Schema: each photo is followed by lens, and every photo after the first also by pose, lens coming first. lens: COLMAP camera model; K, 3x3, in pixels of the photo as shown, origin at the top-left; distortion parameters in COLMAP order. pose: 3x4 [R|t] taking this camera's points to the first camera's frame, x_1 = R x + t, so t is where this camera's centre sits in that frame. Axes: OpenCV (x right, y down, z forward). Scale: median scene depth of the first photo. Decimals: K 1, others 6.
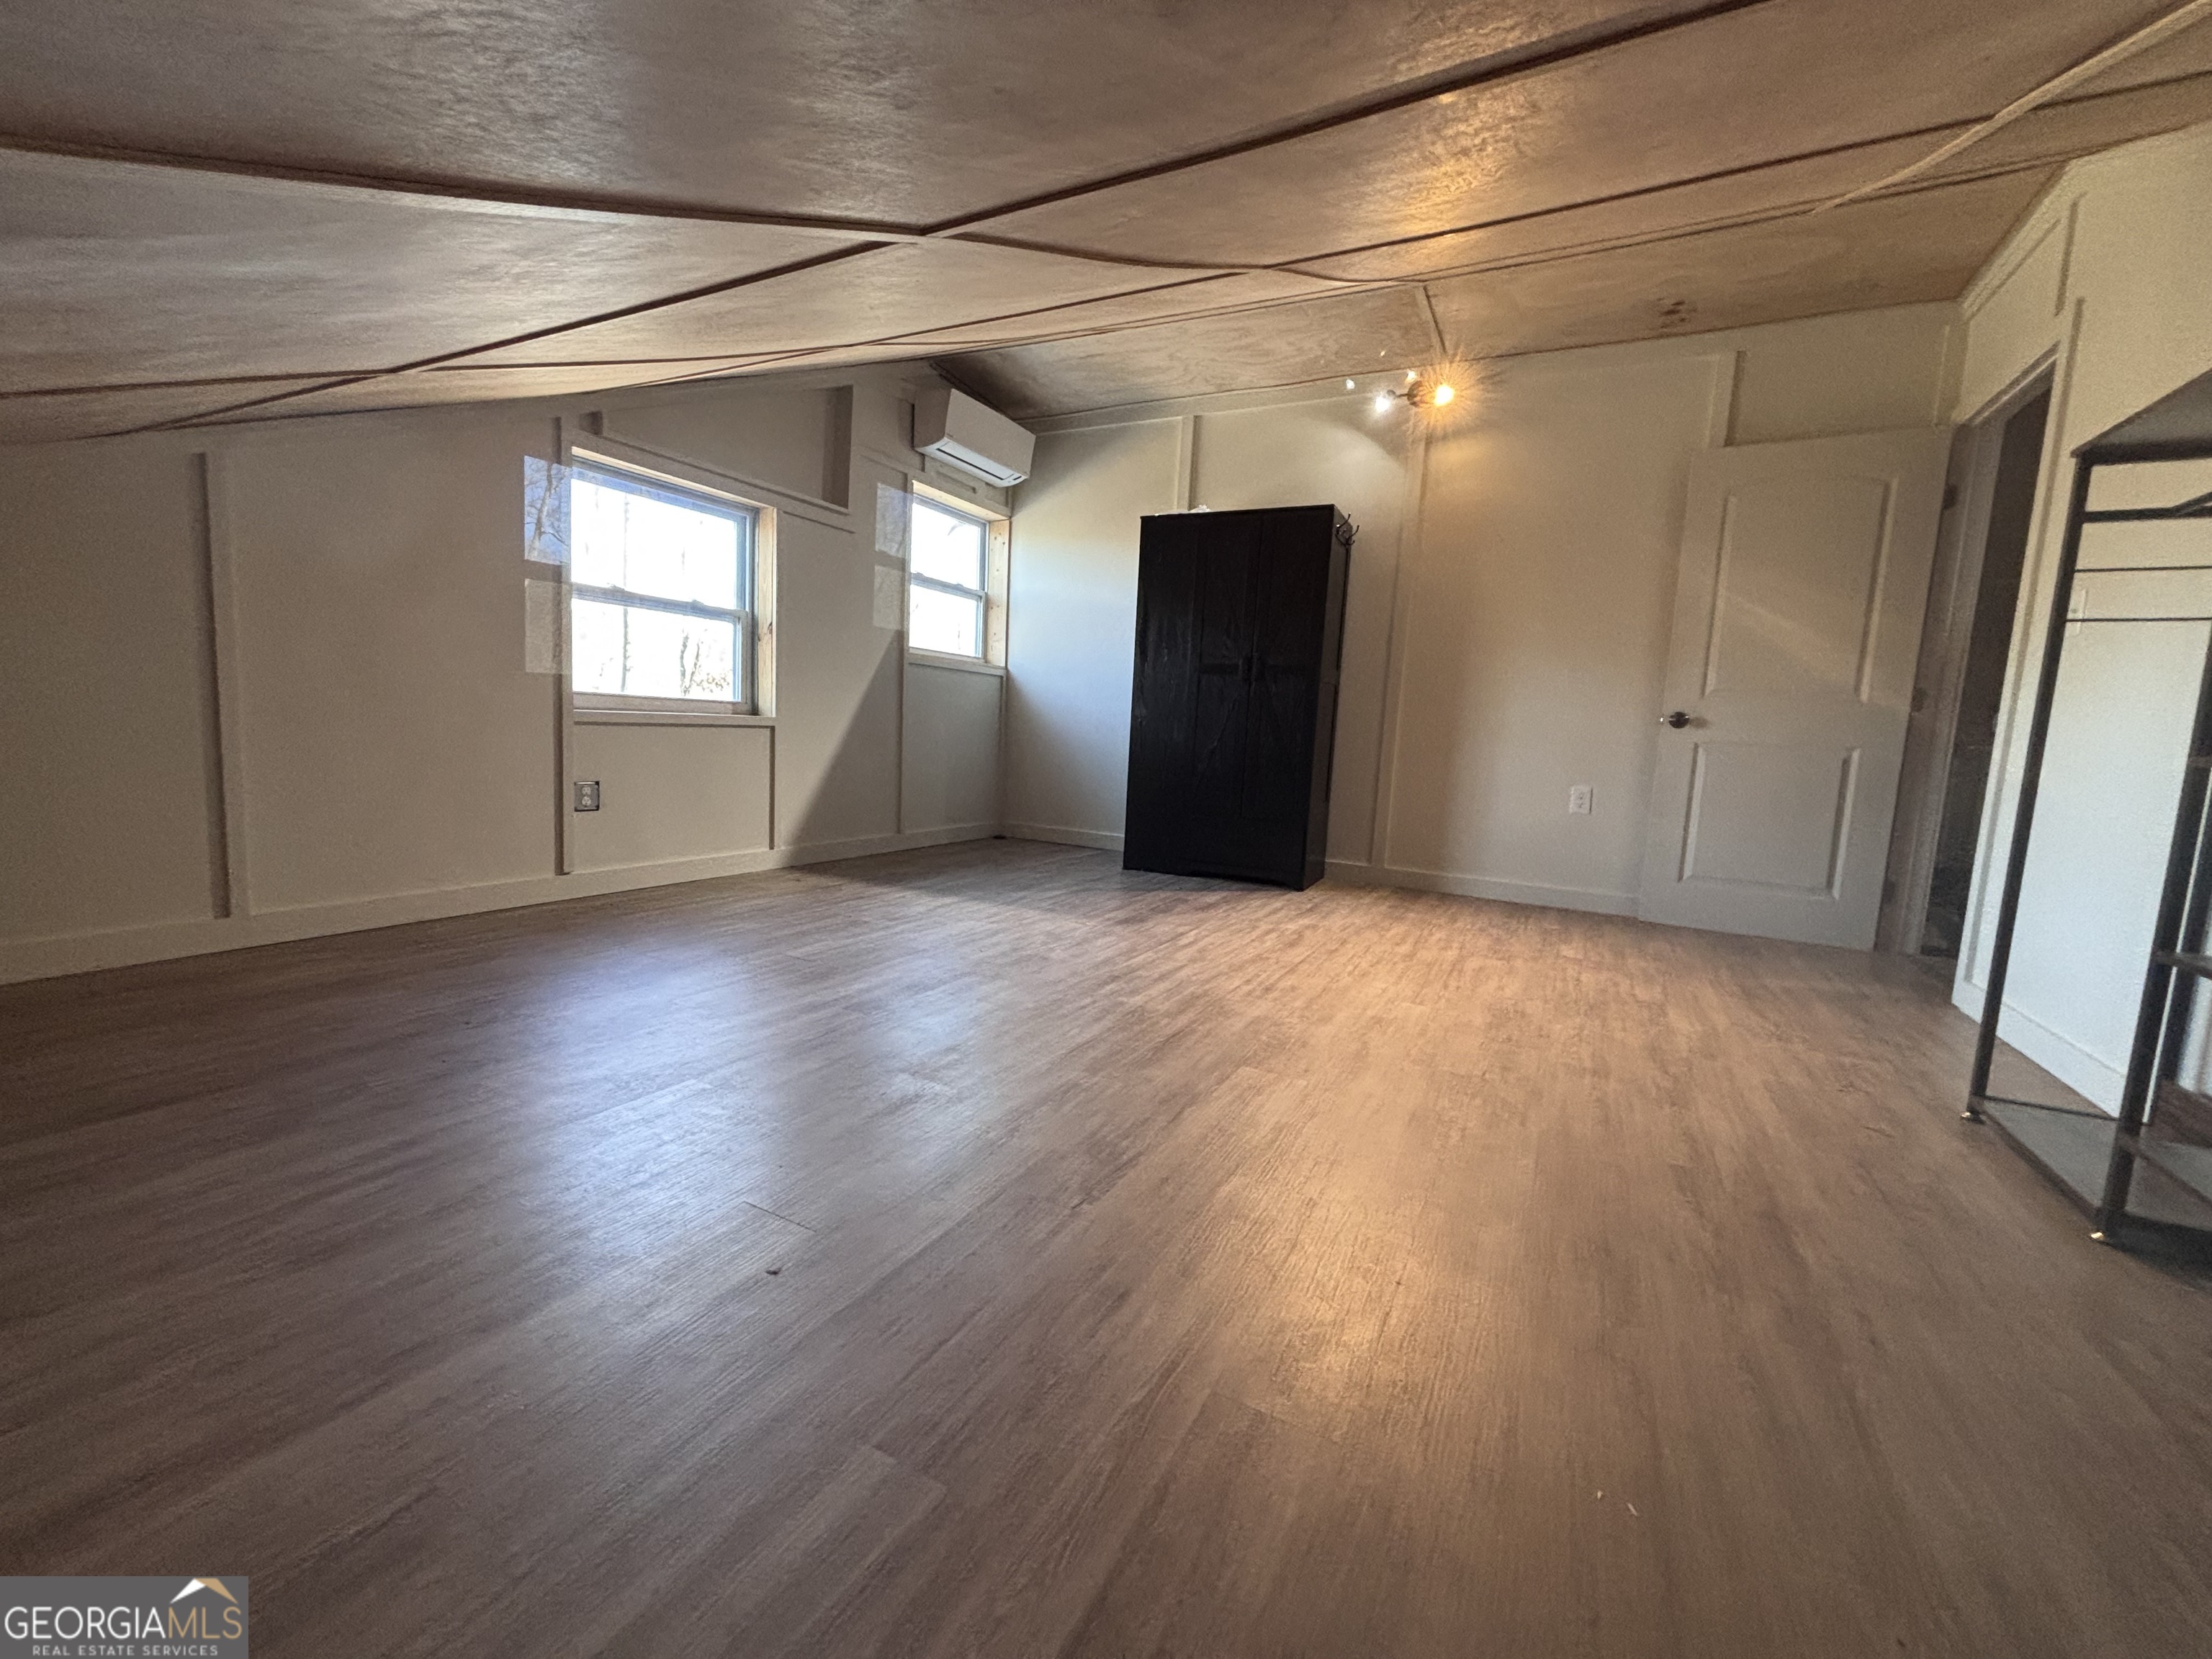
lens RADIAL K [[890.7, 0, 1105.0], [0, 890.7, 828.7], [0, 0, 1]] dist [-0.002869, -0.000136]
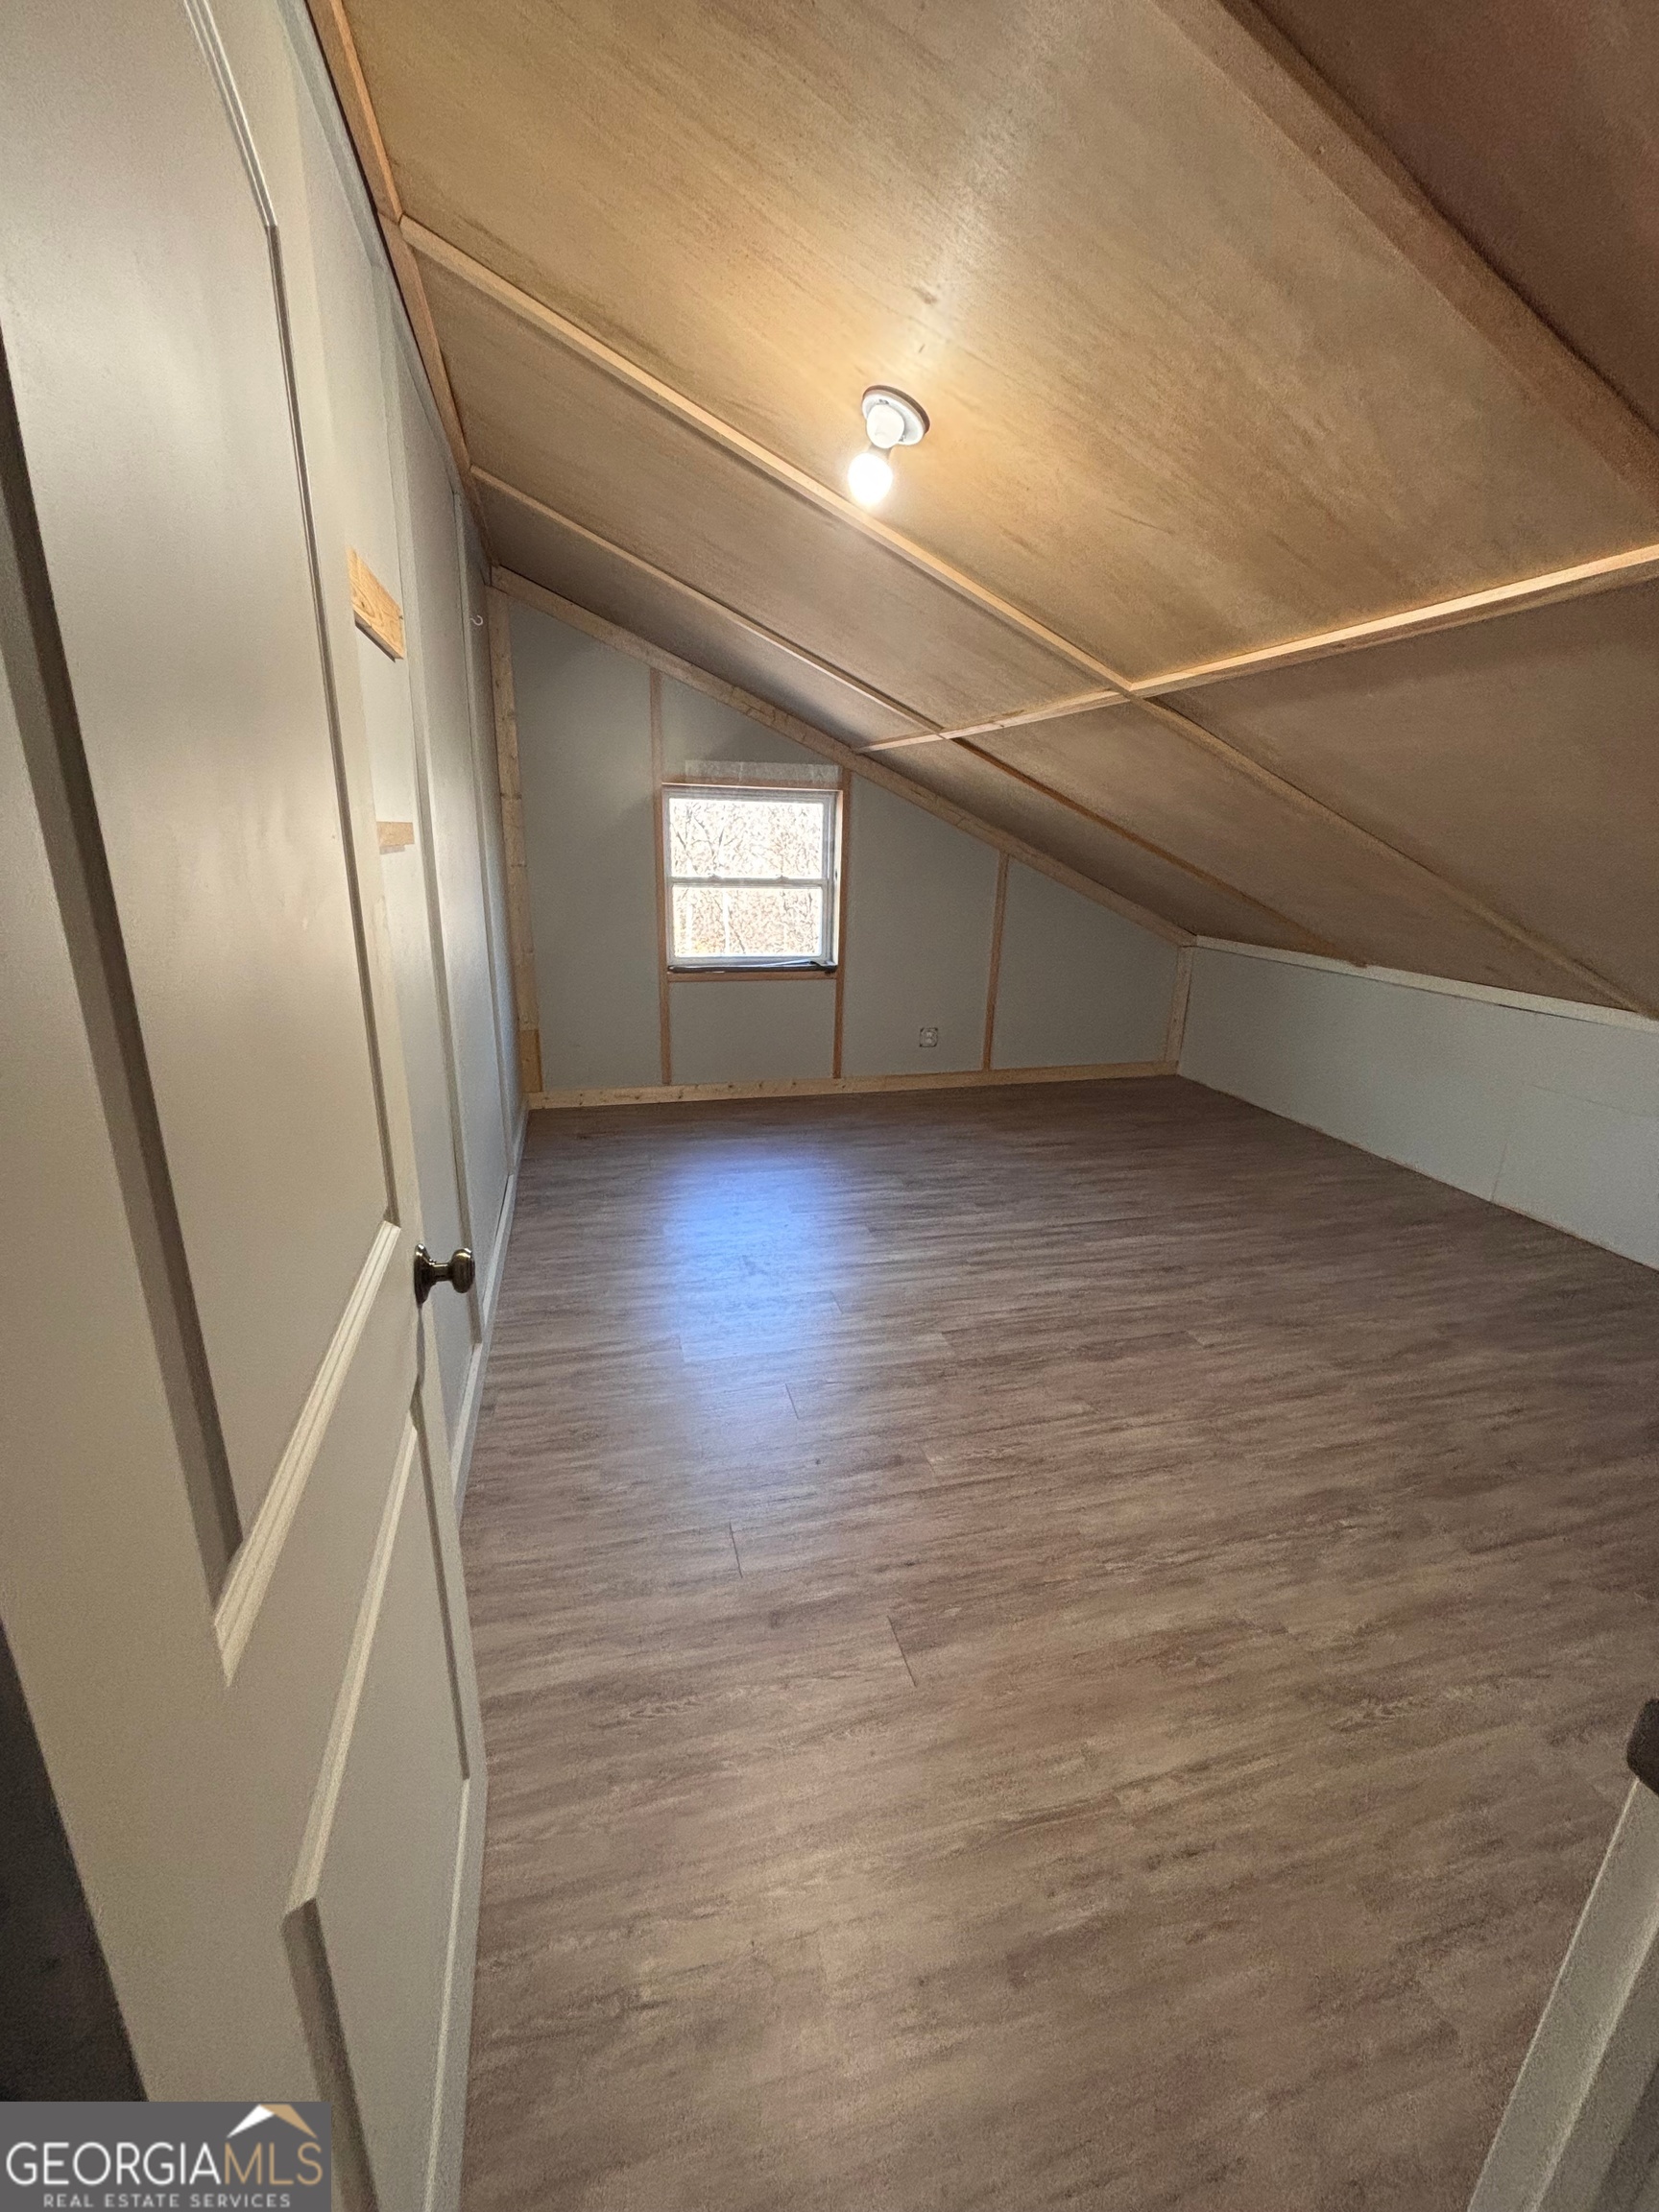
lens RADIAL K [[890.7, 0, 837.8], [0, 890.7, 1103.2], [0, 0, 1]] dist [-0.002869, -0.000136]
pose [[0.707233, 0.171616, -0.685835, 0.640288], [-0.075305, 0.982858, 0.168286, -0.221903], [0.702959, -0.067371, 0.708032, 0.246376]]
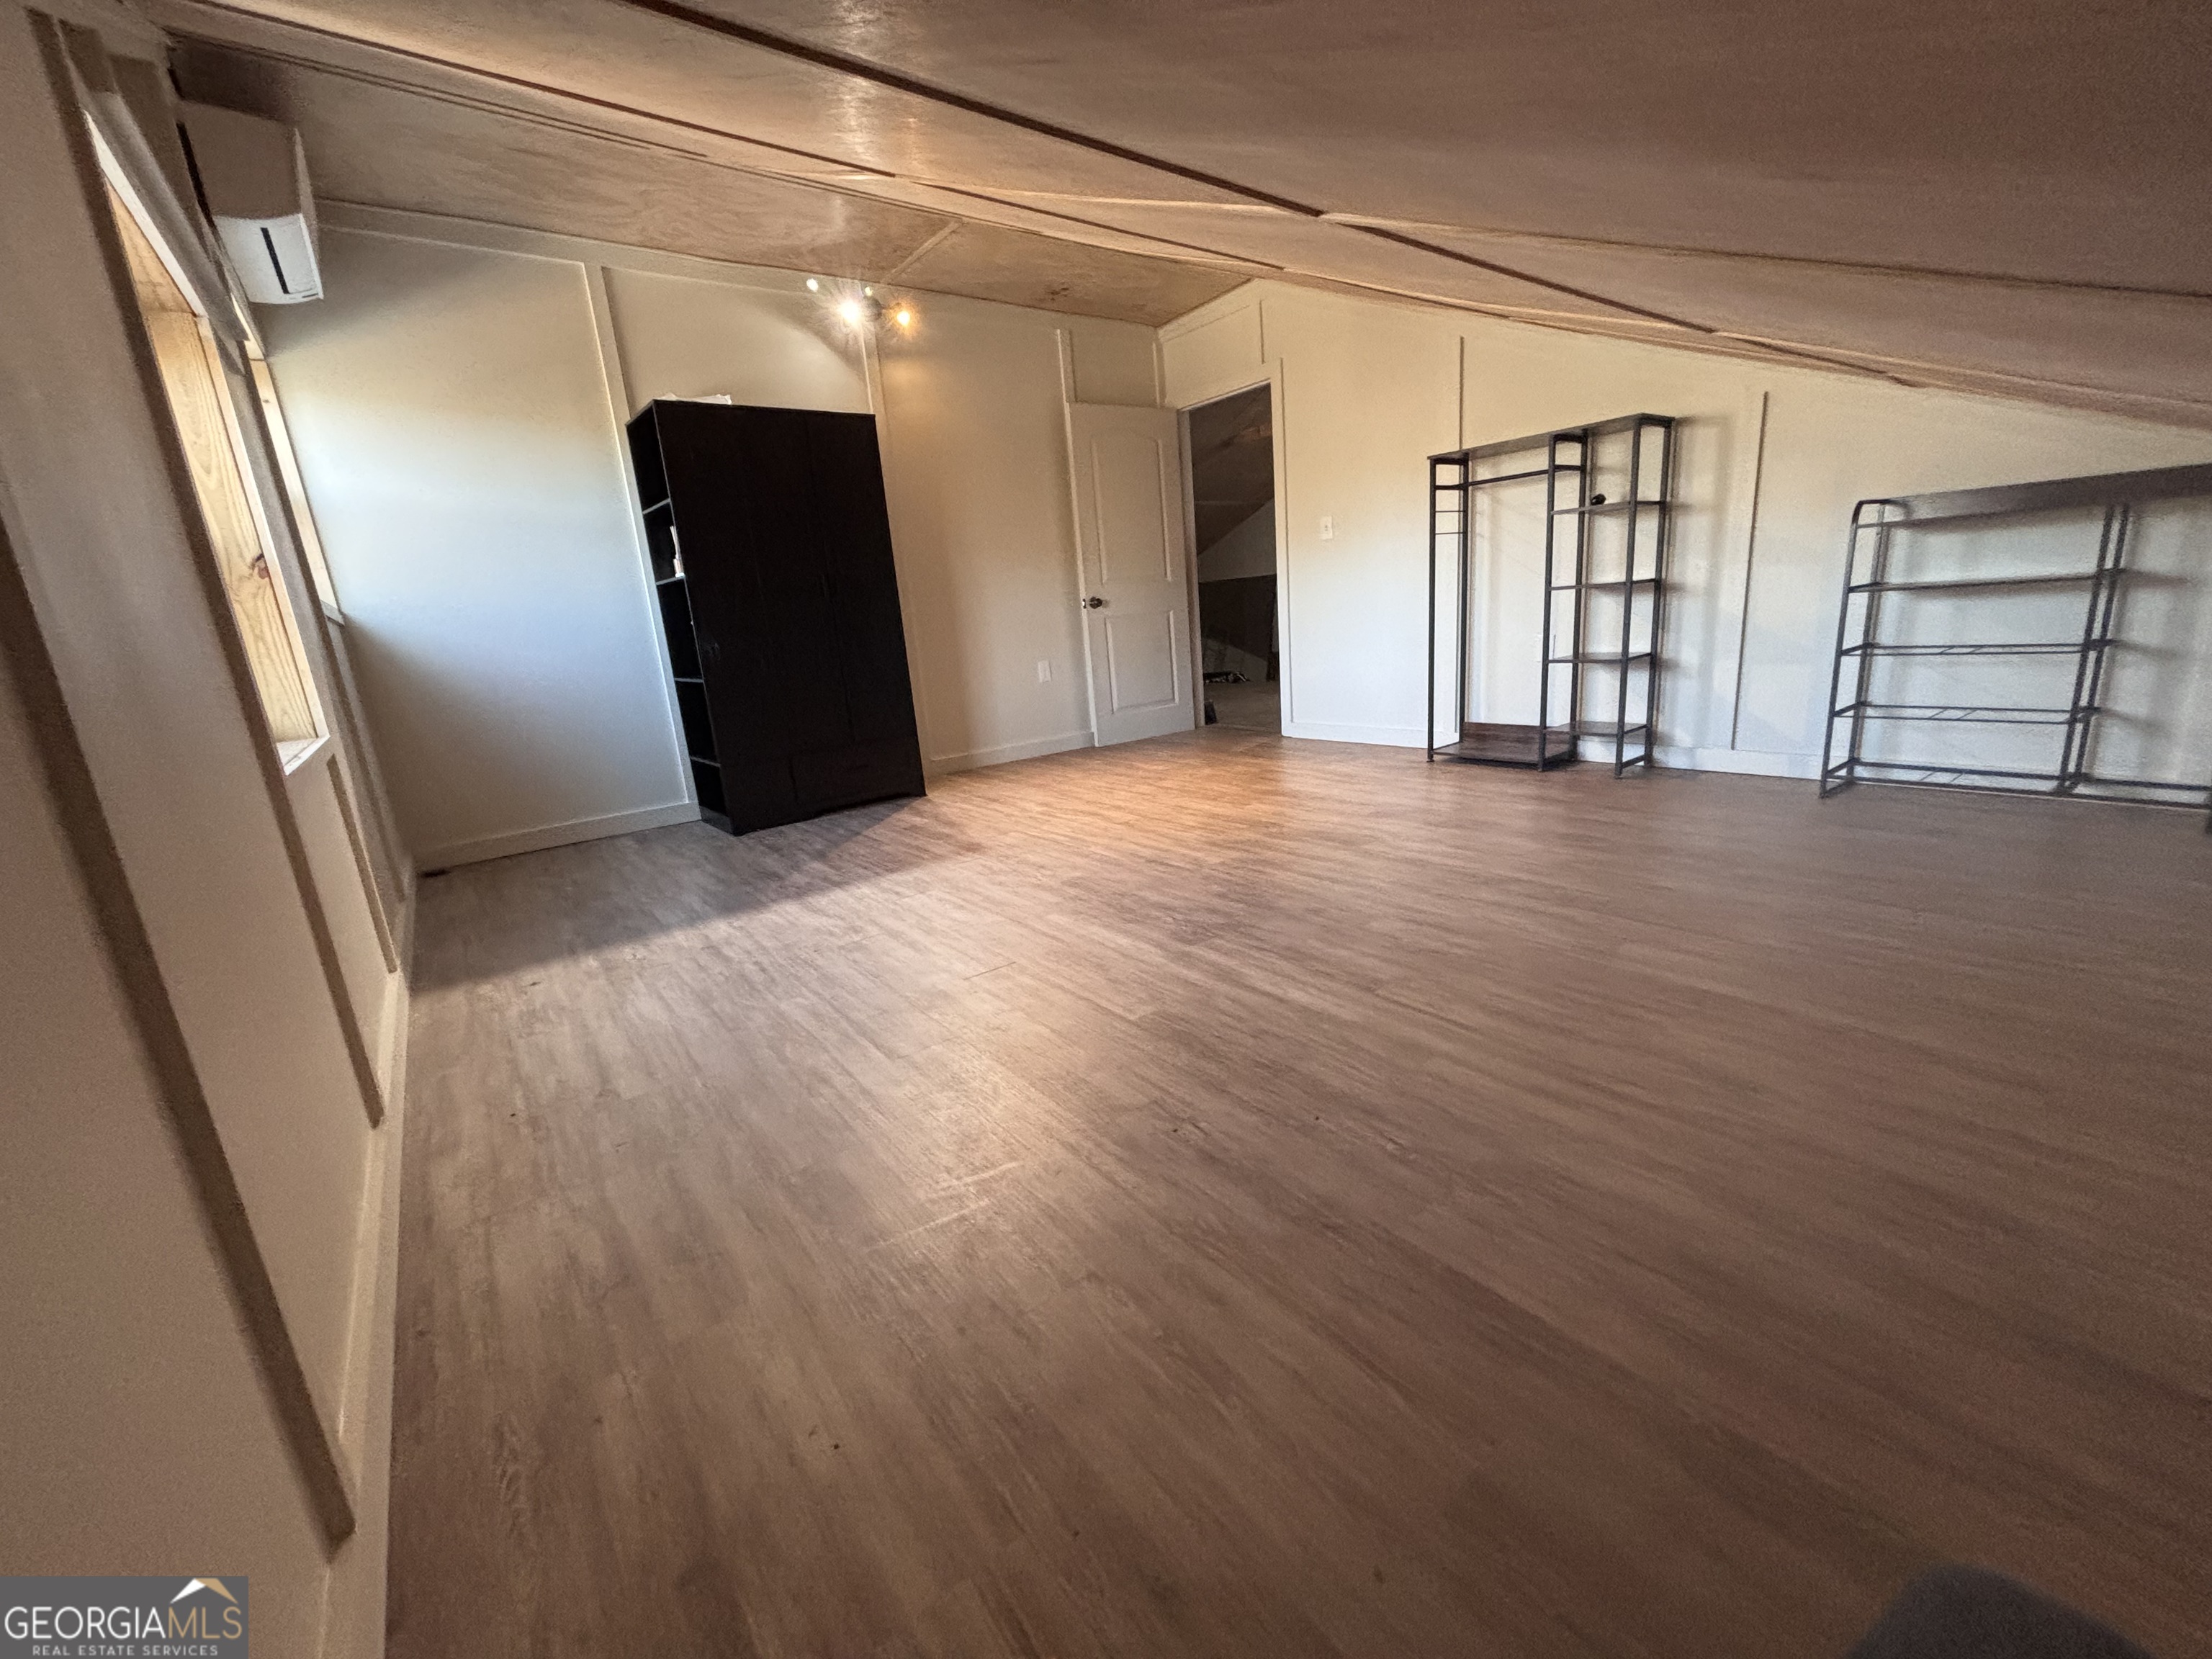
lens RADIAL K [[890.7, 0, 1106.1], [0, 890.7, 838.9], [0, 0, 1]] dist [-0.002869, -0.000136]
pose [[0.402650, -0.309881, 0.861305, -0.949195], [0.210090, 0.947120, 0.242541, -0.144931], [-0.890918, 0.083292, 0.446460, 0.513429]]
